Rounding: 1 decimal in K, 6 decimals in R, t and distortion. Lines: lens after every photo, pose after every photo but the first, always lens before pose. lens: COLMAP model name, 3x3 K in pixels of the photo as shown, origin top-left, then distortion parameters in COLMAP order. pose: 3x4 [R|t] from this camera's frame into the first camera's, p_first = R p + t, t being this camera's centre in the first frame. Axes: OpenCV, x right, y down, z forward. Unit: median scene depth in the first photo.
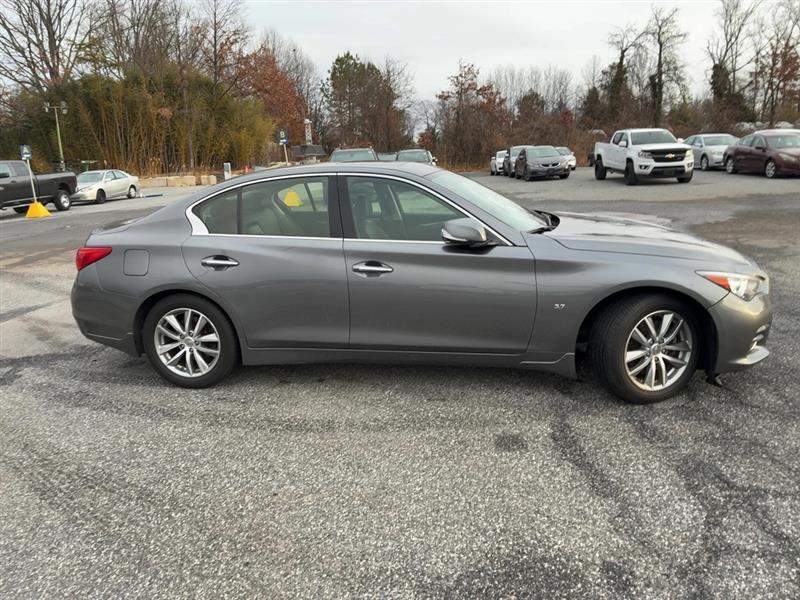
lens RADIAL K [[599.4, 0, 400.6], [0, 599.4, 287.3], [0, 0, 1]] dist [0.068052, -0.089514]
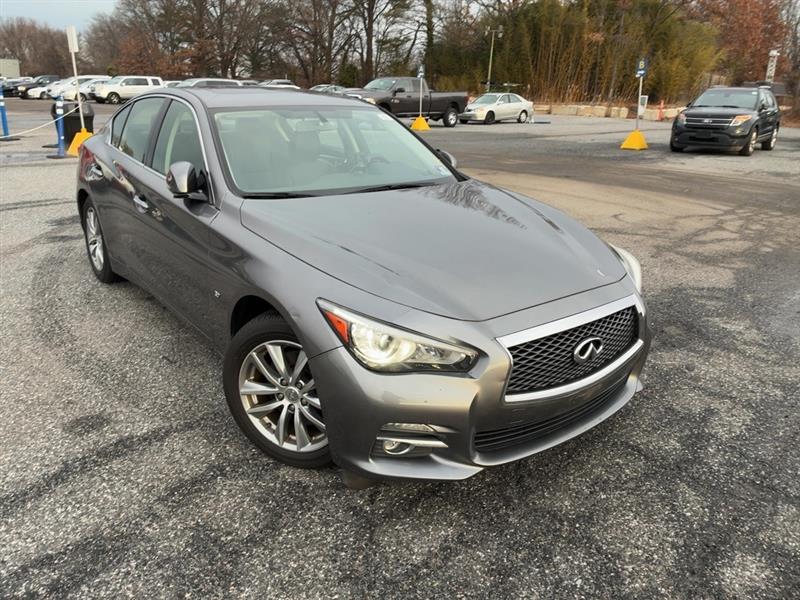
lens RADIAL K [[599.4, 0, 400.6], [0, 599.4, 287.3], [0, 0, 1]] dist [0.068052, -0.089514]
pose [[0.749333, 0.275104, -0.602343, 0.131877], [-0.208567, 0.961373, 0.179617, -0.024241], [0.628489, -0.008964, 0.777766, 0.080721]]
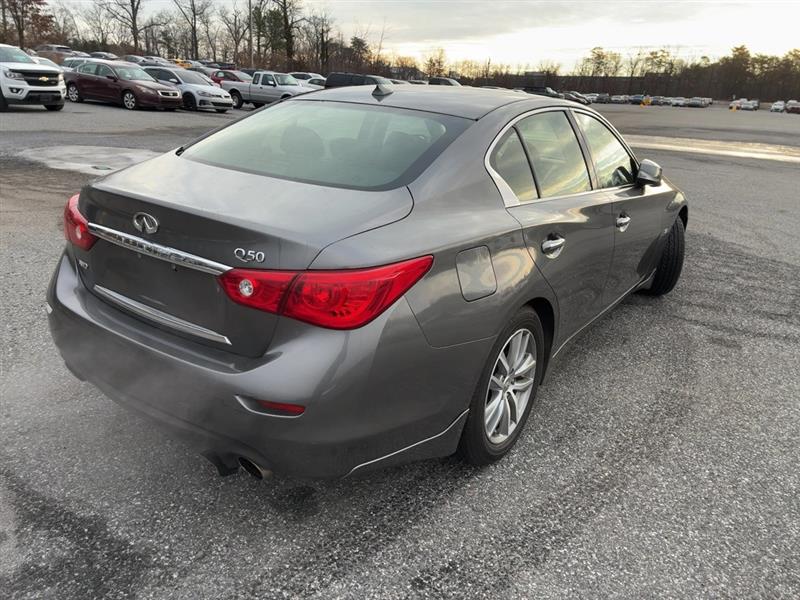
lens RADIAL K [[599.4, 0, 400.6], [0, 599.4, 287.3], [0, 0, 1]] dist [0.068052, -0.089514]
pose [[0.409508, -0.220137, 0.885349, -0.154966], [0.119063, 0.975047, 0.187369, -0.022012], [-0.904504, 0.028683, 0.425499, 0.142201]]
